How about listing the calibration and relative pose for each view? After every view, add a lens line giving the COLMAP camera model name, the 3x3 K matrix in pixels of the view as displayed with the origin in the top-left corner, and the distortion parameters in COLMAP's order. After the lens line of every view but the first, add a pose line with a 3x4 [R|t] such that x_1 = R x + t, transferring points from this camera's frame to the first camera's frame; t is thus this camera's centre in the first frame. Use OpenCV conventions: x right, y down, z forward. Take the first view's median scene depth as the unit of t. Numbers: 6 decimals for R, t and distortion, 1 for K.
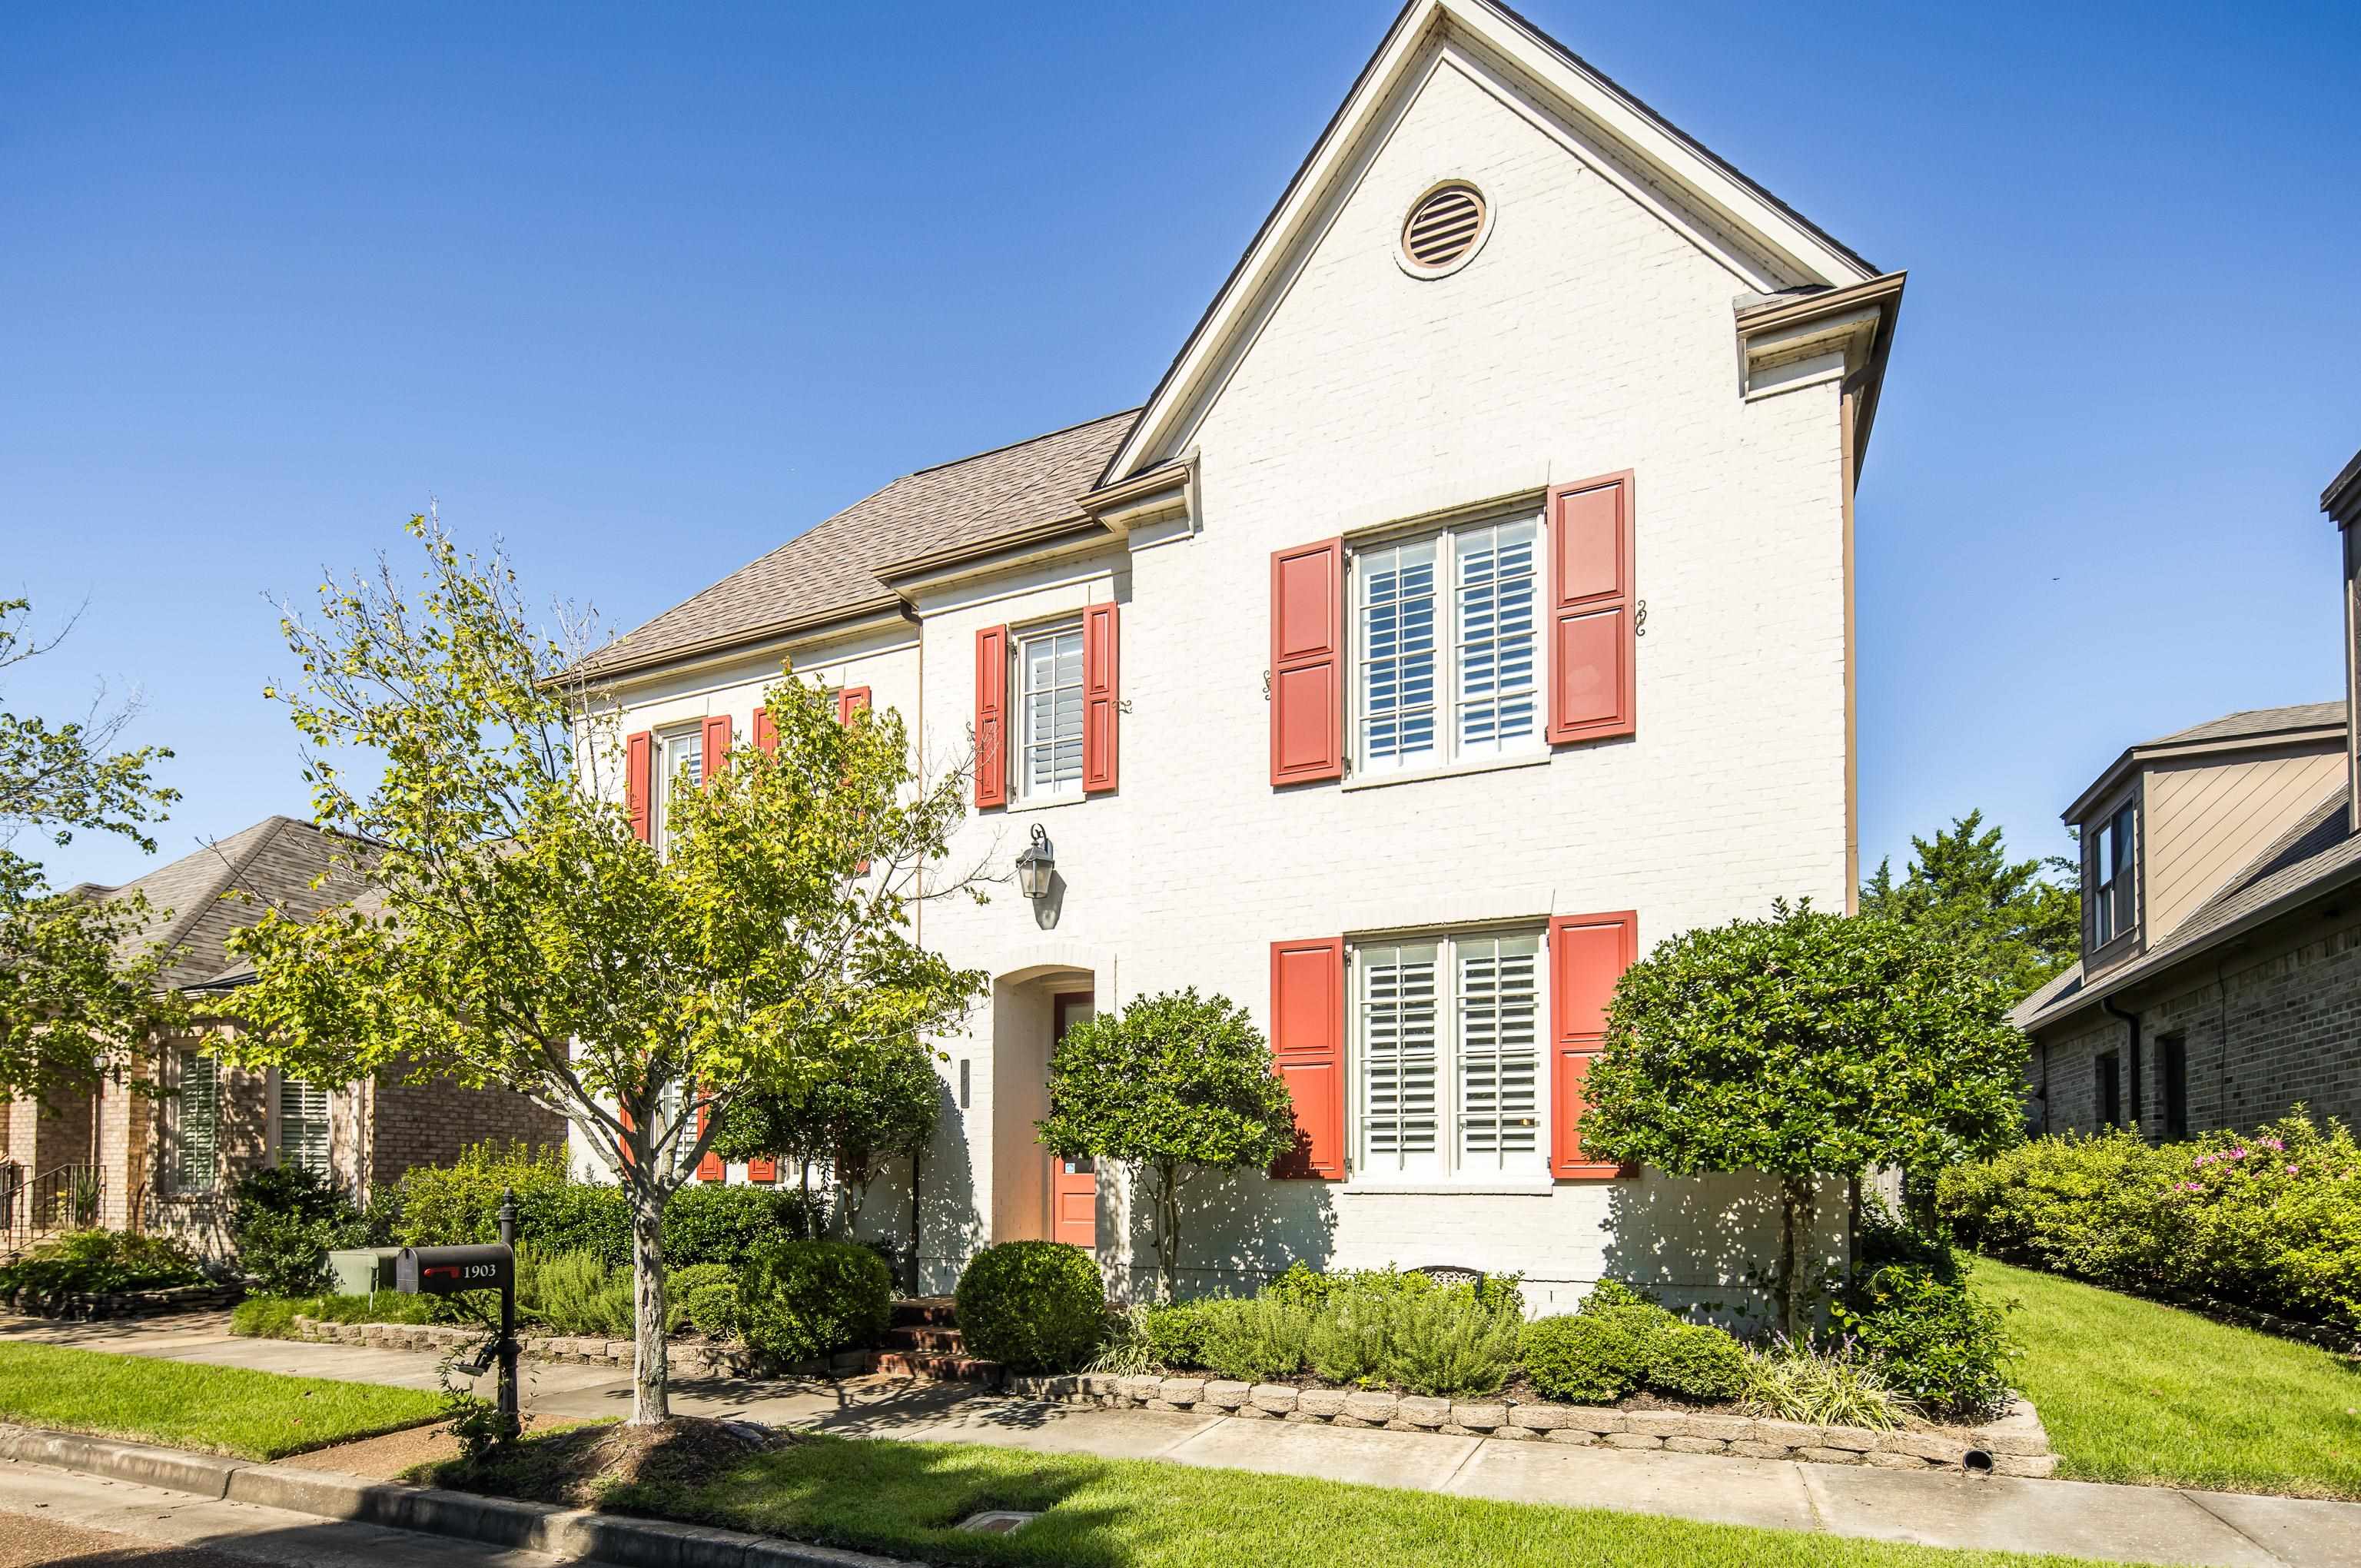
lens RADIAL K [[1137.4, 0, 1152.1], [0, 1137.4, 774.2], [0, 0, 1]] dist [0.001720, -0.000848]
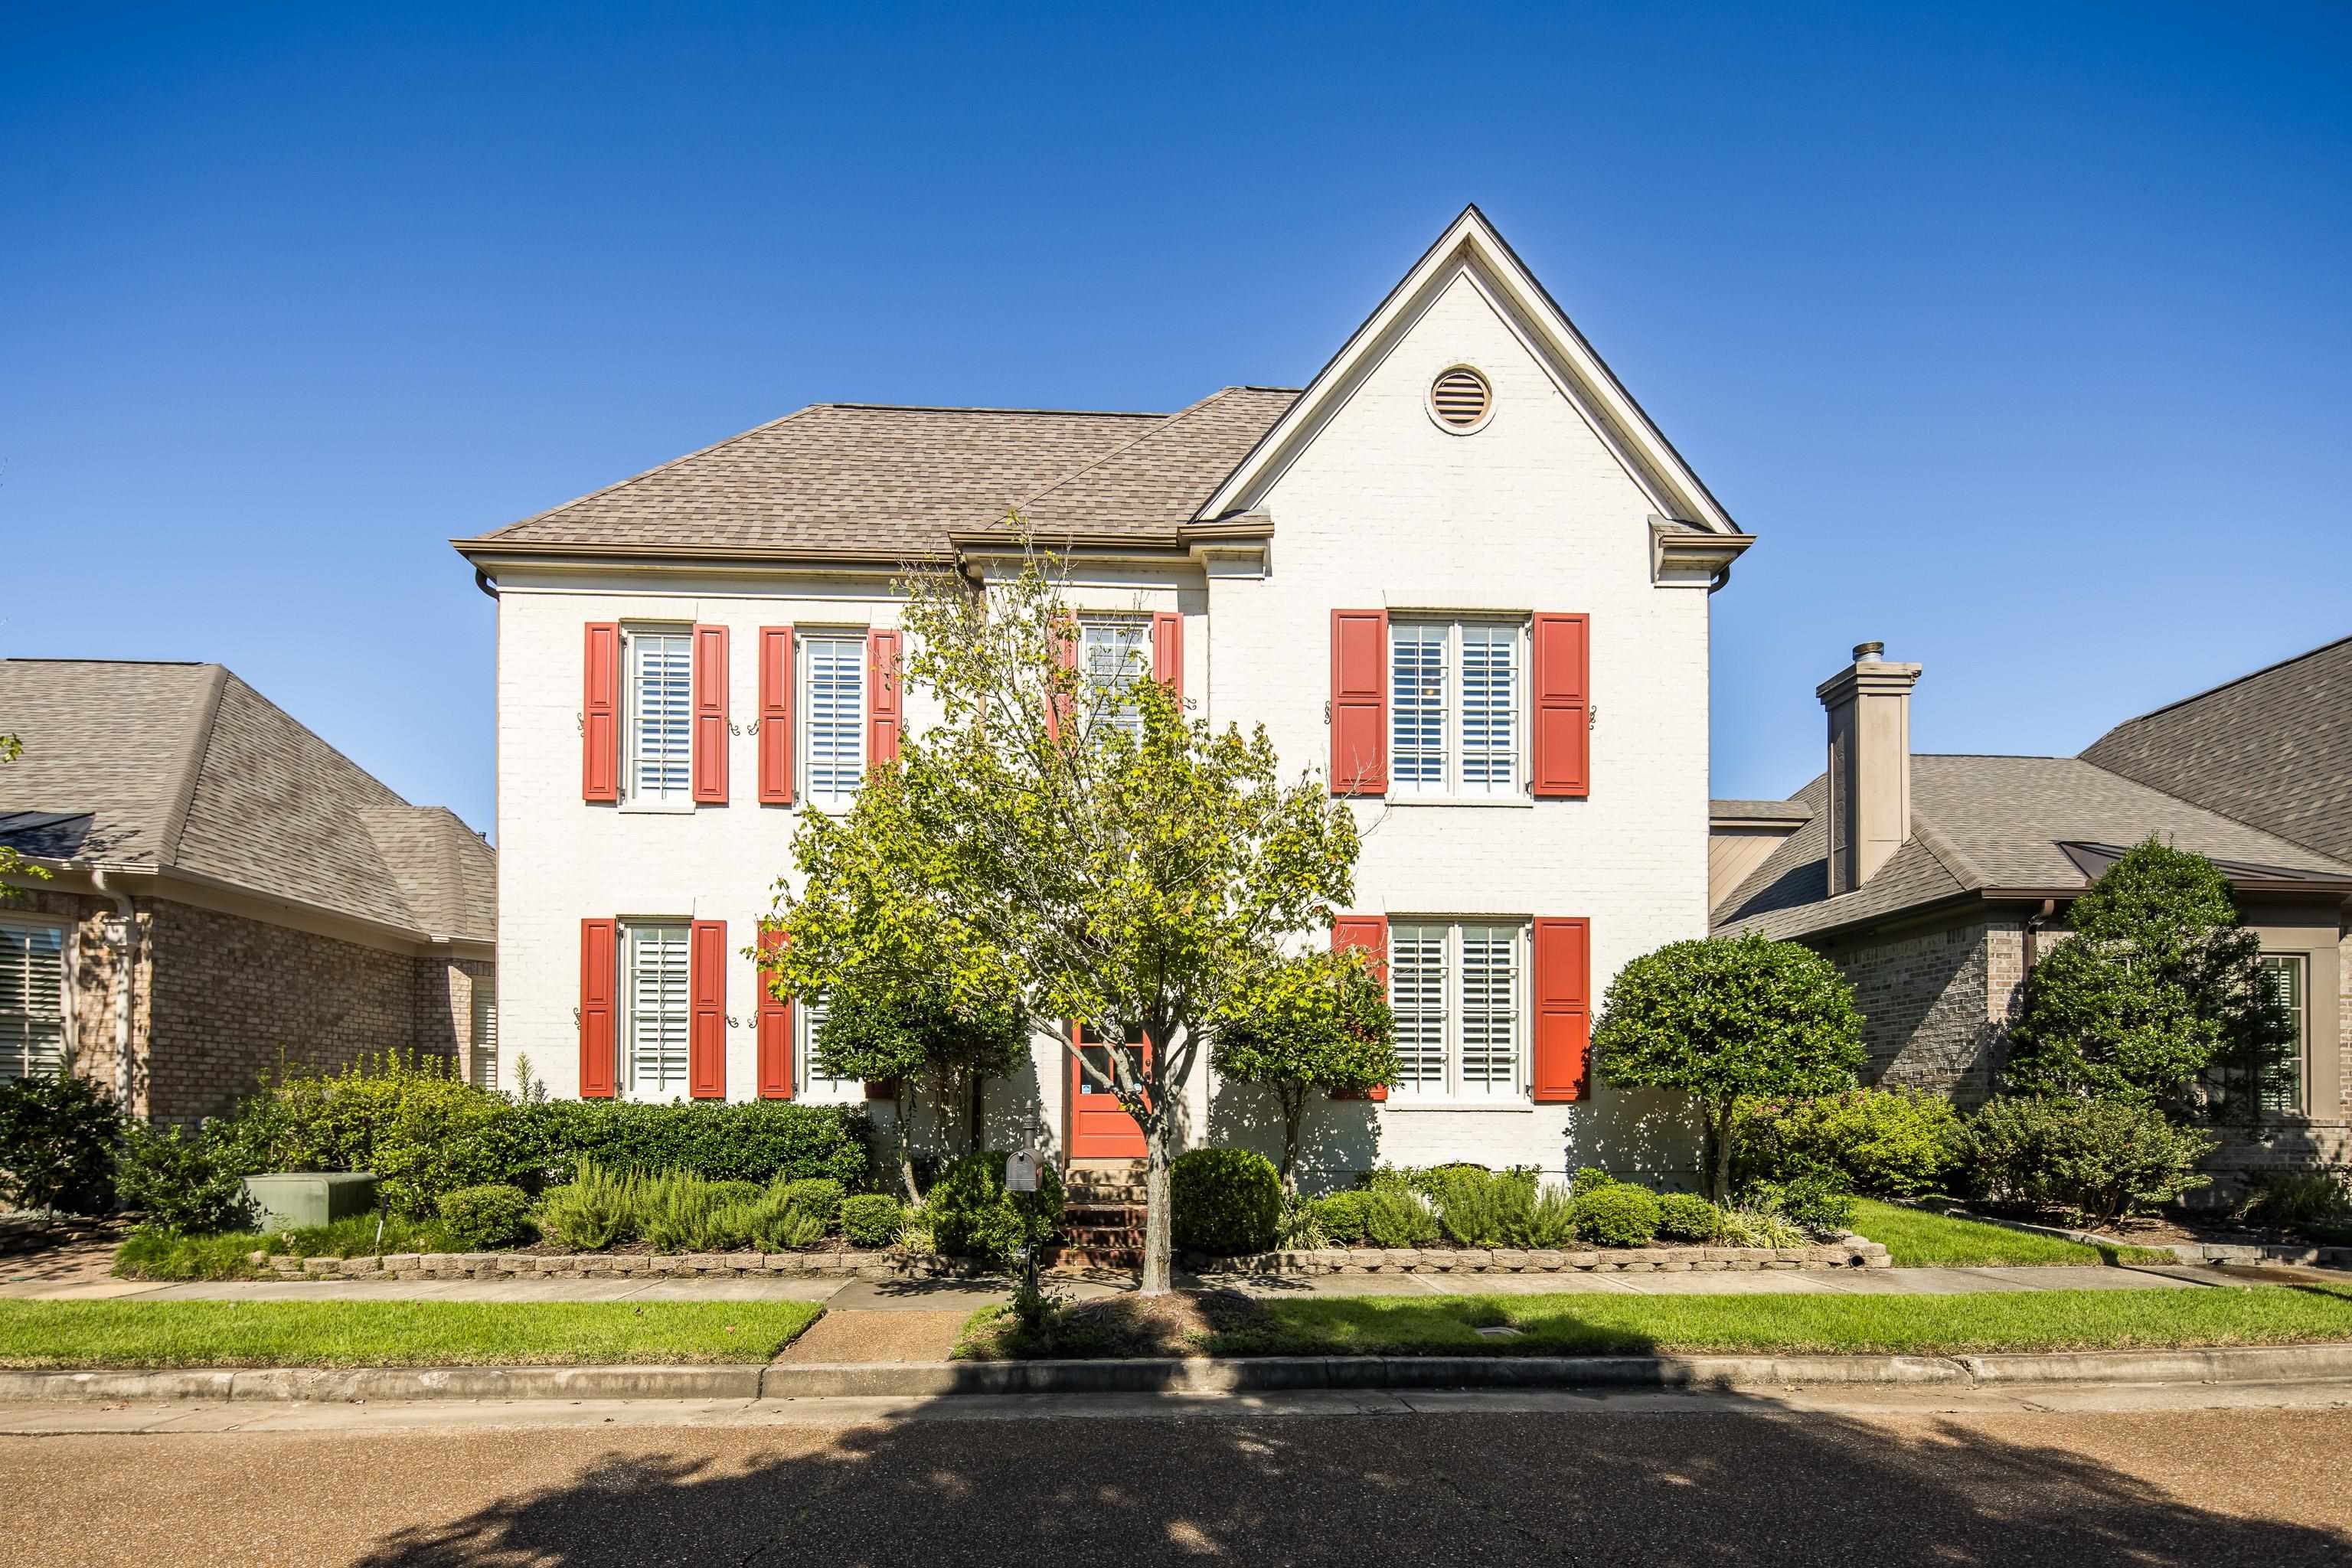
lens RADIAL K [[1092.9, 0, 1163.4], [0, 1092.9, 672.3], [0, 0, 1]] dist [0.001663, -0.000712]
pose [[0.891028, 0.171071, 0.420480, -0.659666], [-0.156874, 0.985246, -0.068415, -0.010075], [-0.425980, -0.005003, 0.904719, -0.048050]]
